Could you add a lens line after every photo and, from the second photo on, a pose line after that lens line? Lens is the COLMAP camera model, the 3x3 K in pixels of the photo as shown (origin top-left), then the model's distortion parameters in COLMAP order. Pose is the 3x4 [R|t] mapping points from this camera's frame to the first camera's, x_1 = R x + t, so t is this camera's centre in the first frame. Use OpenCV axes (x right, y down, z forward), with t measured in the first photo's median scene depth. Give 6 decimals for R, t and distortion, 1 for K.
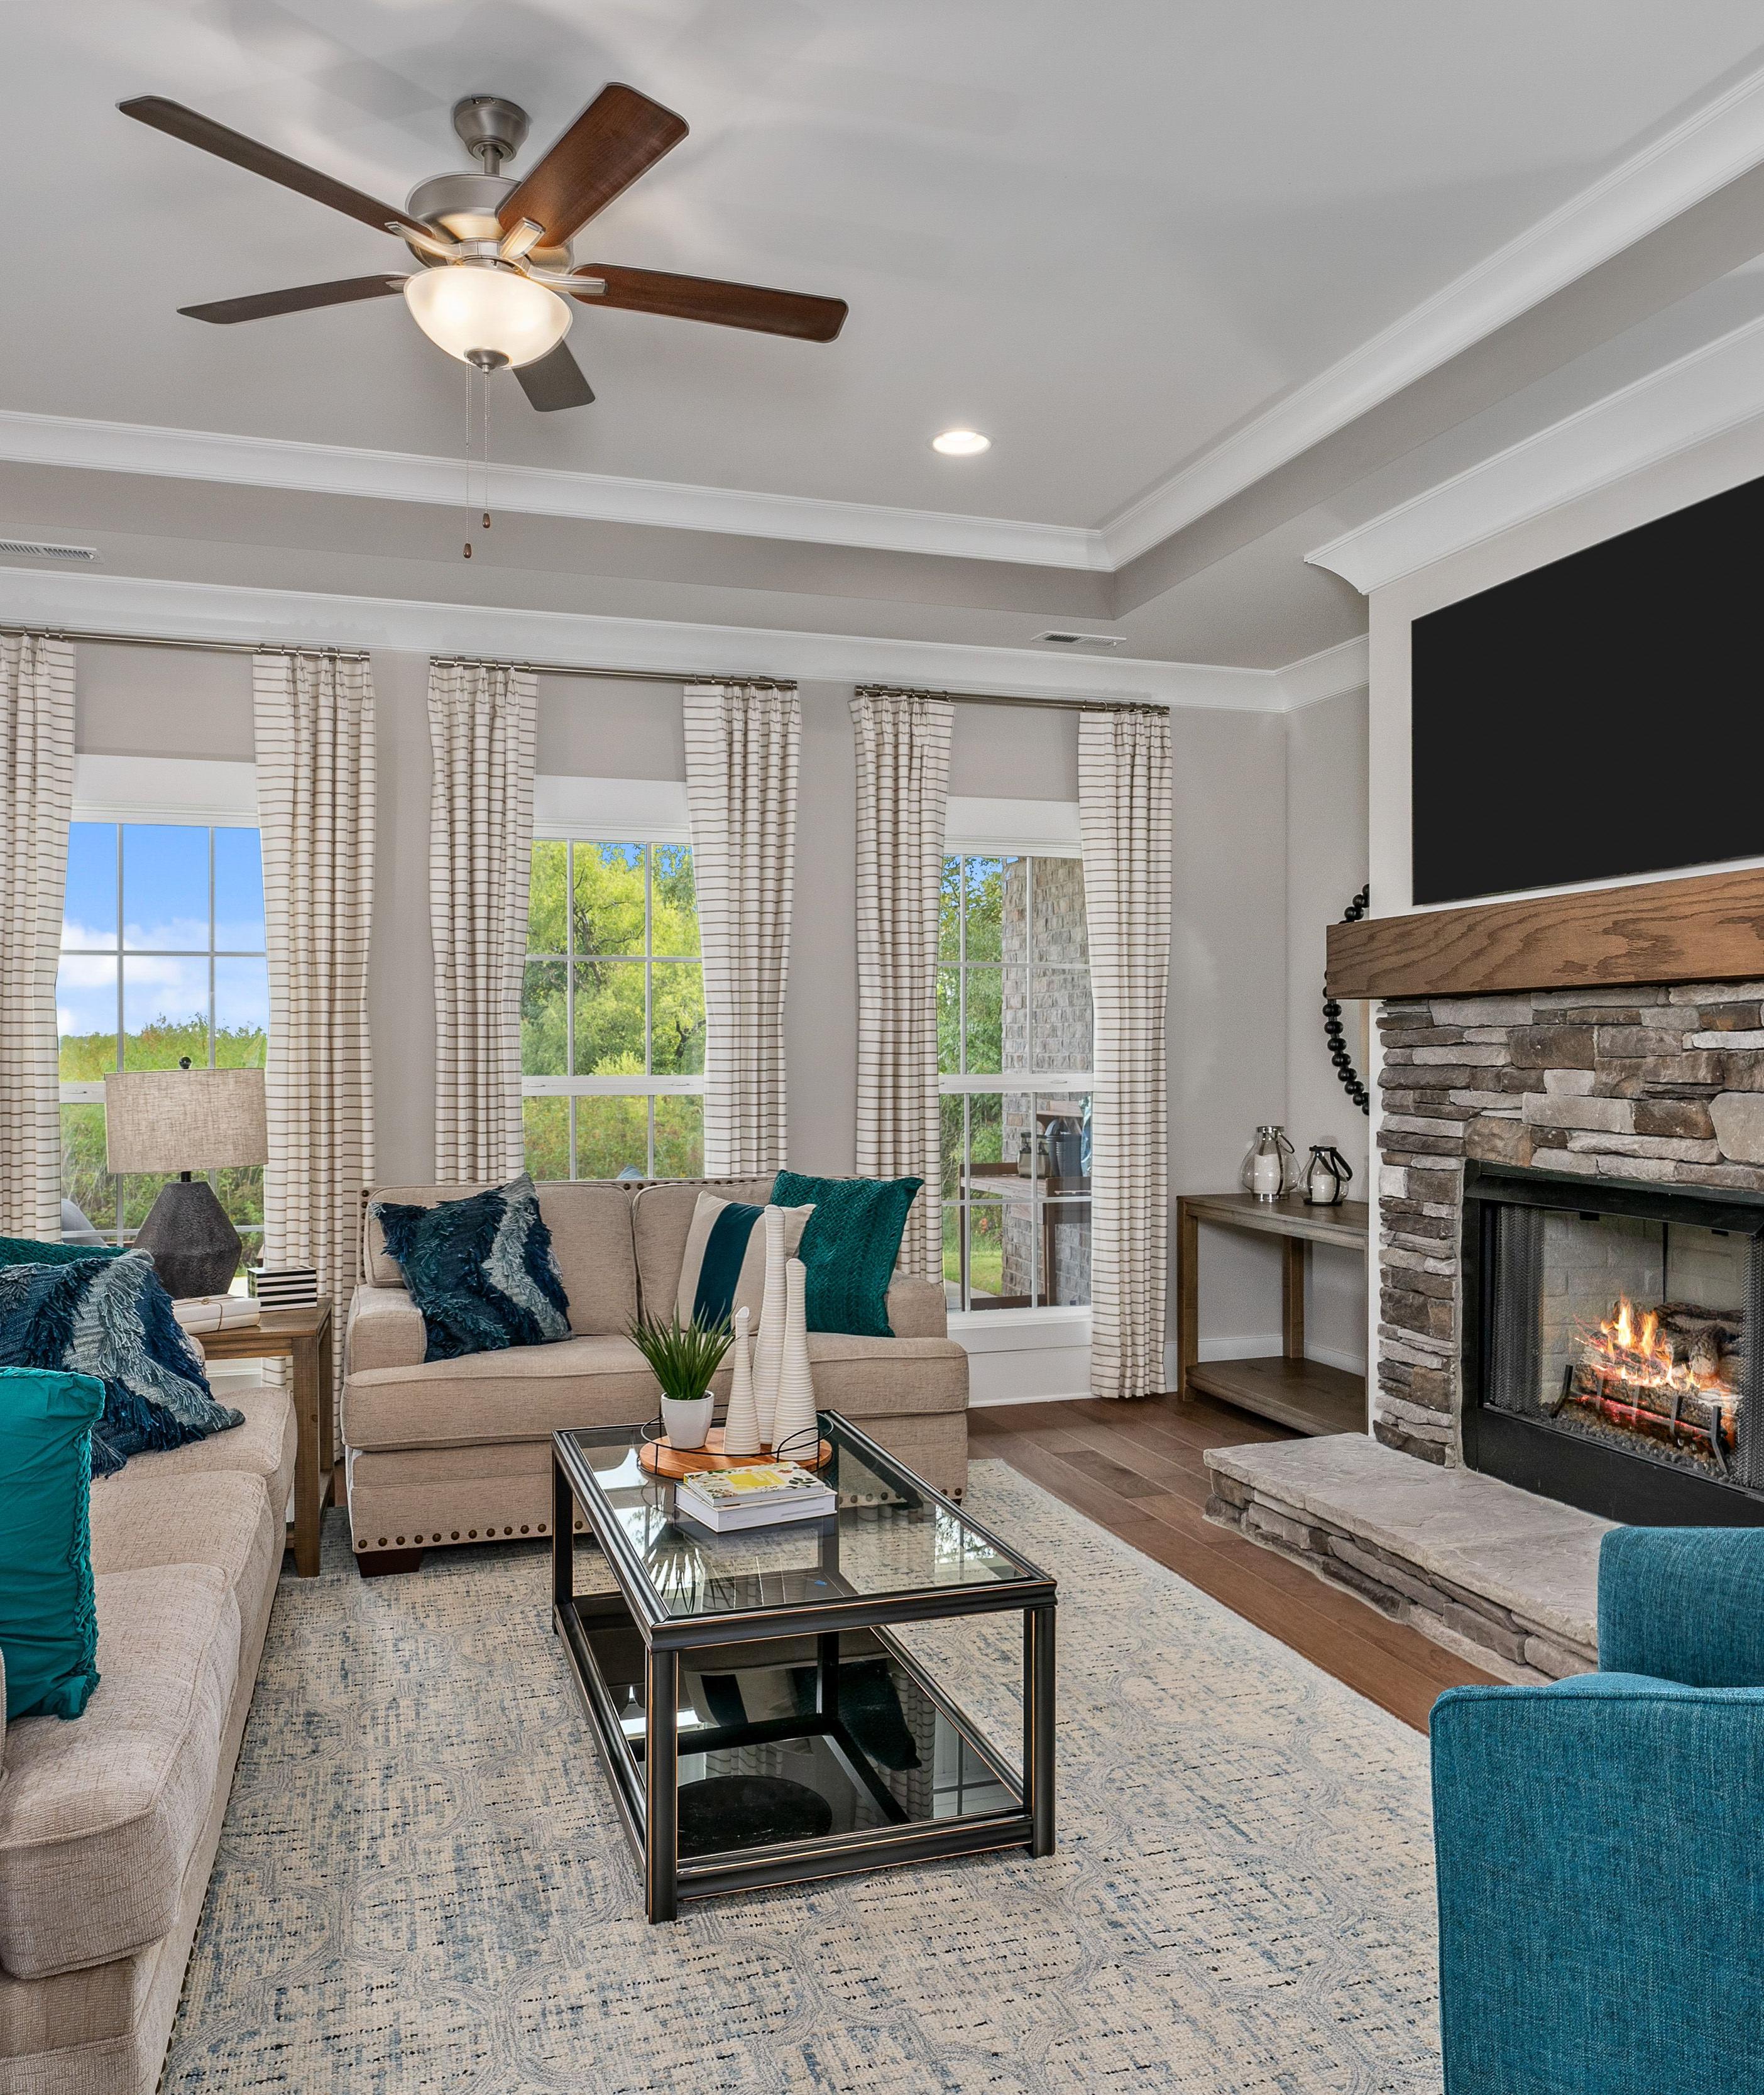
lens RADIAL K [[1660.6, 0, 882.0], [0, 1660.6, 1047.5], [0, 0, 1]] dist [-0.006129, -0.002547]
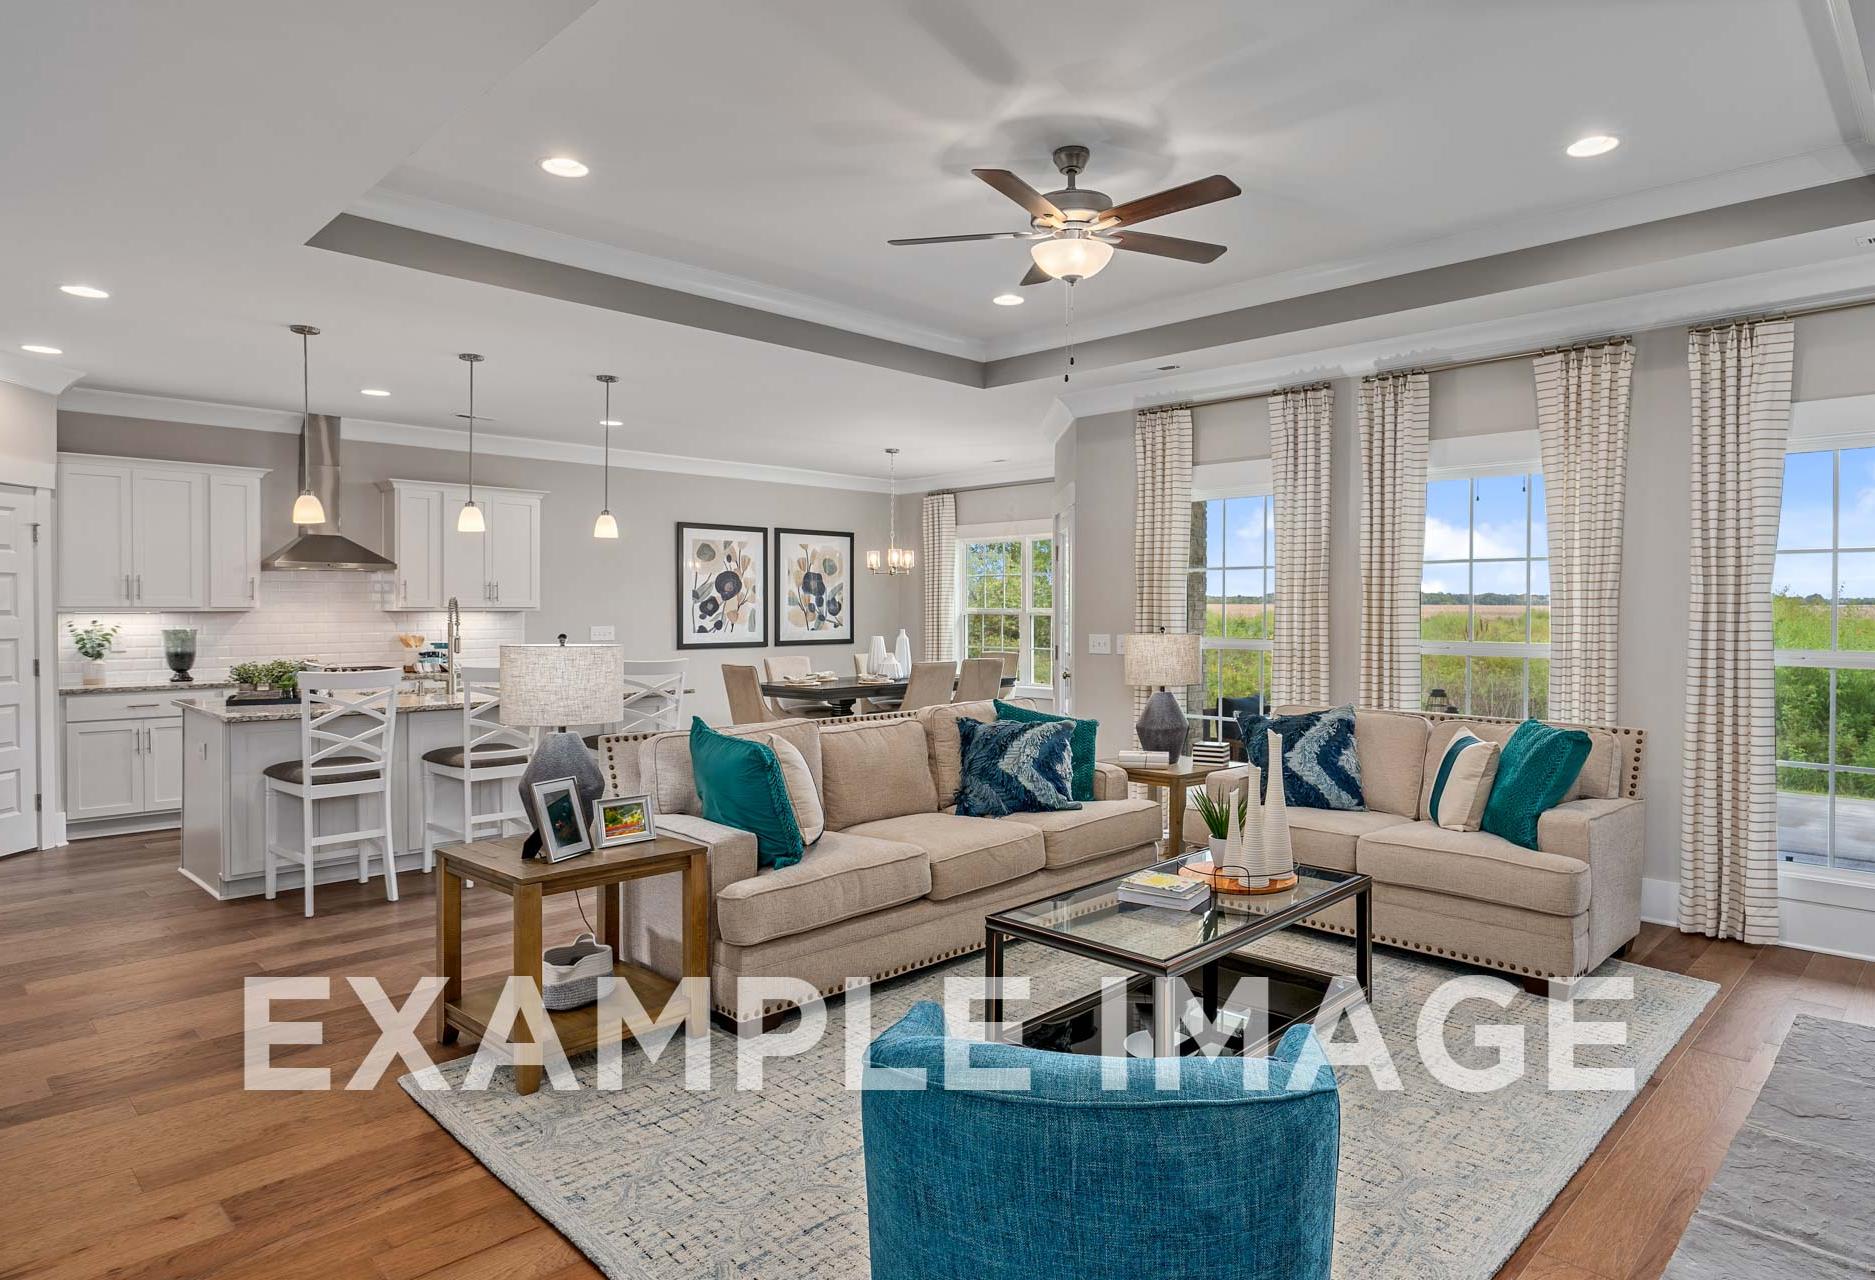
lens RADIAL K [[1075.6, 0, 937.3], [0, 1075.6, 609.9], [0, 0, 1]] dist [-0.000017, -0.000014]
pose [[0.463557, -0.002478, -0.886064, 0.528197], [-0.006741, 0.999957, -0.006323, -0.003559], [0.886041, 0.008904, 0.463520, 0.190945]]
